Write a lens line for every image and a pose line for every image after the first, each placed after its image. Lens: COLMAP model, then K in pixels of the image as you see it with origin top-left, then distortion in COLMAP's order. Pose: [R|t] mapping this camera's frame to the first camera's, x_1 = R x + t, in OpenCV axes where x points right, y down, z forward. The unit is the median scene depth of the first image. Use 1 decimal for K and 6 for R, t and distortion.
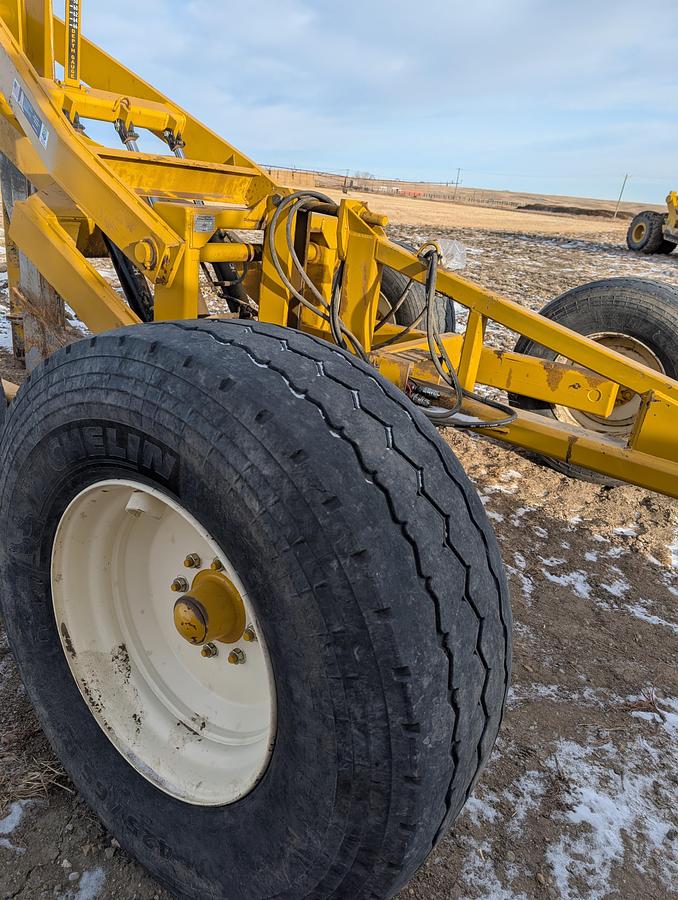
lens RADIAL K [[645.3, 0, 326.5], [0, 645.3, 447.6], [0, 0, 1]] dist [0.032989, -0.031067]
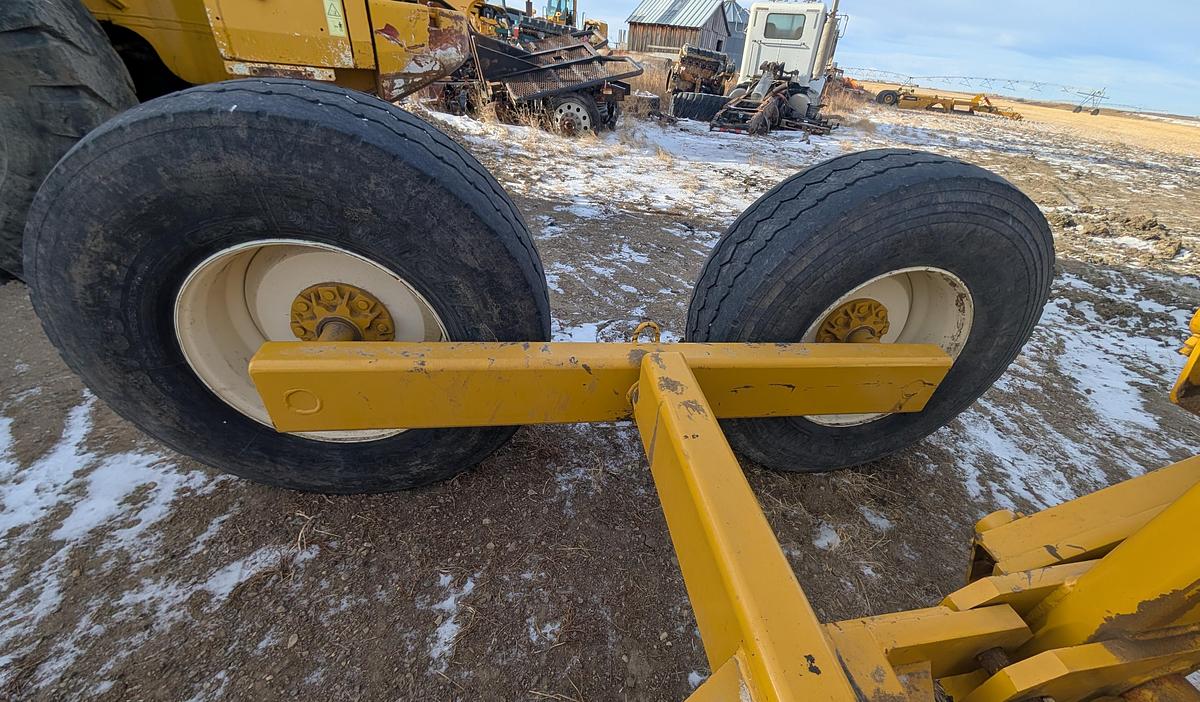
lens RADIAL K [[460.2, 0, 611.0], [0, 460.2, 377.9], [0, 0, 1]] dist [0.001677, -0.000021]
pose [[-0.670082, 0.293199, -0.681927, 0.081797], [-0.417928, 0.610214, 0.673034, -0.301401], [0.613455, 0.735984, -0.286357, 0.891414]]
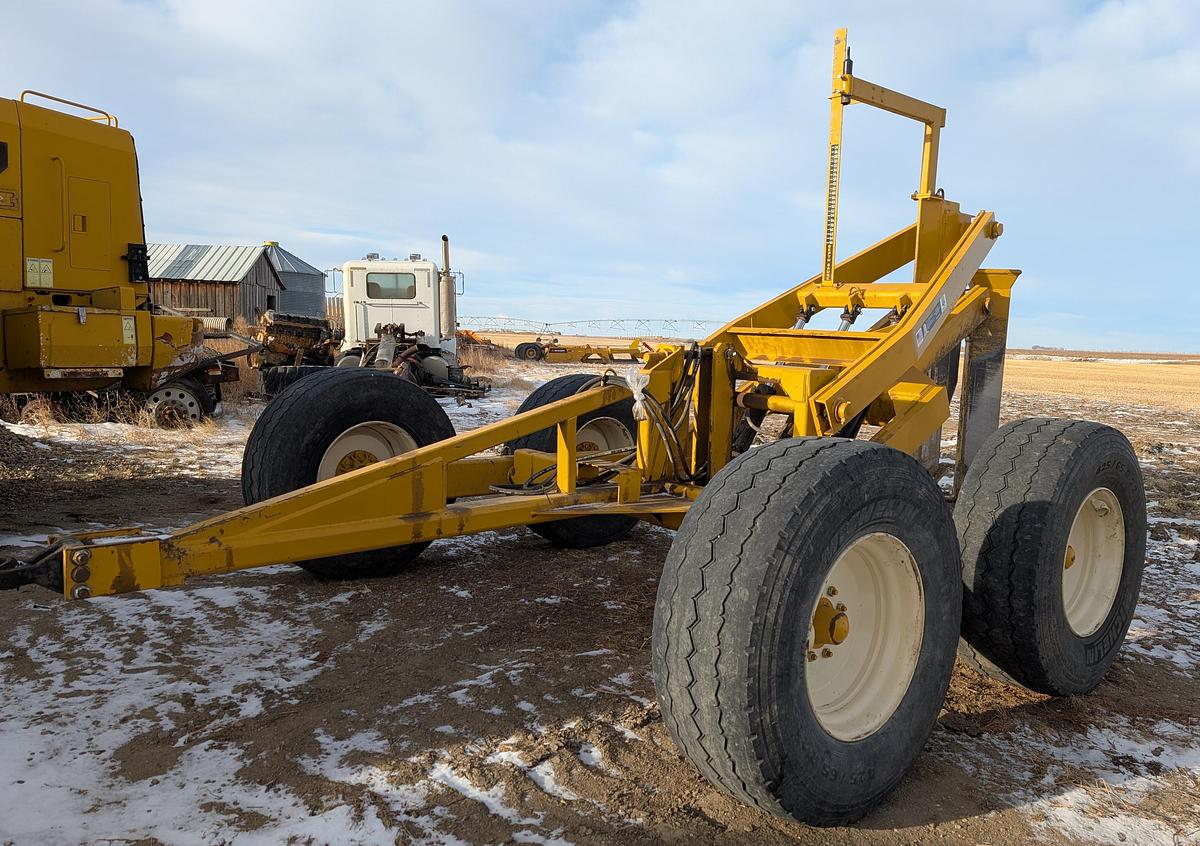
lens RADIAL K [[953.0, 0, 605.7], [0, 953.0, 437.3], [0, 0, 1]] dist [0.042218, -0.038389]
pose [[-0.185430, 0.005913, -0.982640, 1.820404], [-0.419208, 0.903945, 0.084547, -0.336293], [0.888752, 0.427608, -0.165140, 1.295331]]
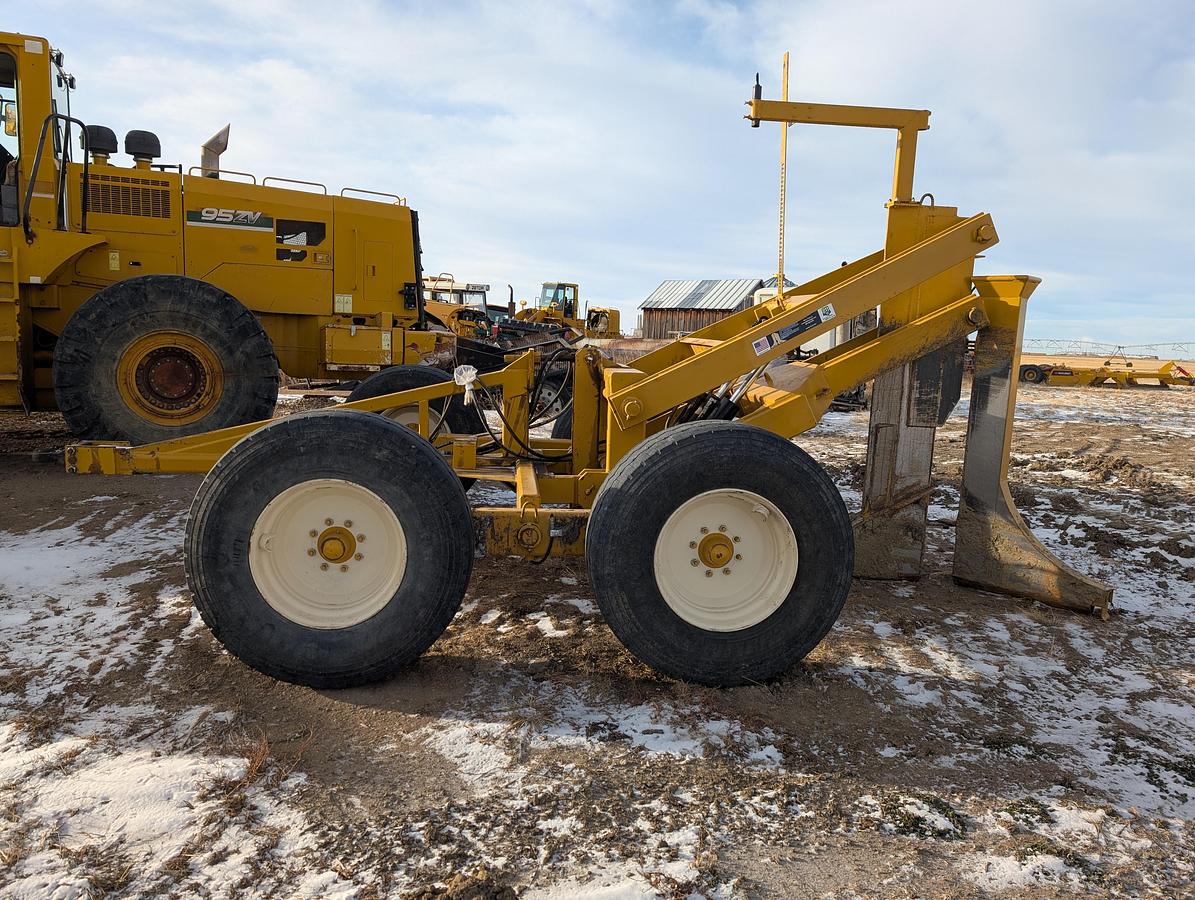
lens RADIAL K [[856.8, 0, 577.4], [0, 856.8, 447.5], [0, 0, 1]] dist [0.032989, -0.031067]
pose [[-0.733445, -0.034522, -0.678871, 1.310692], [-0.355414, 0.870794, 0.339703, -0.911053], [0.579430, 0.490434, -0.650950, 2.513373]]
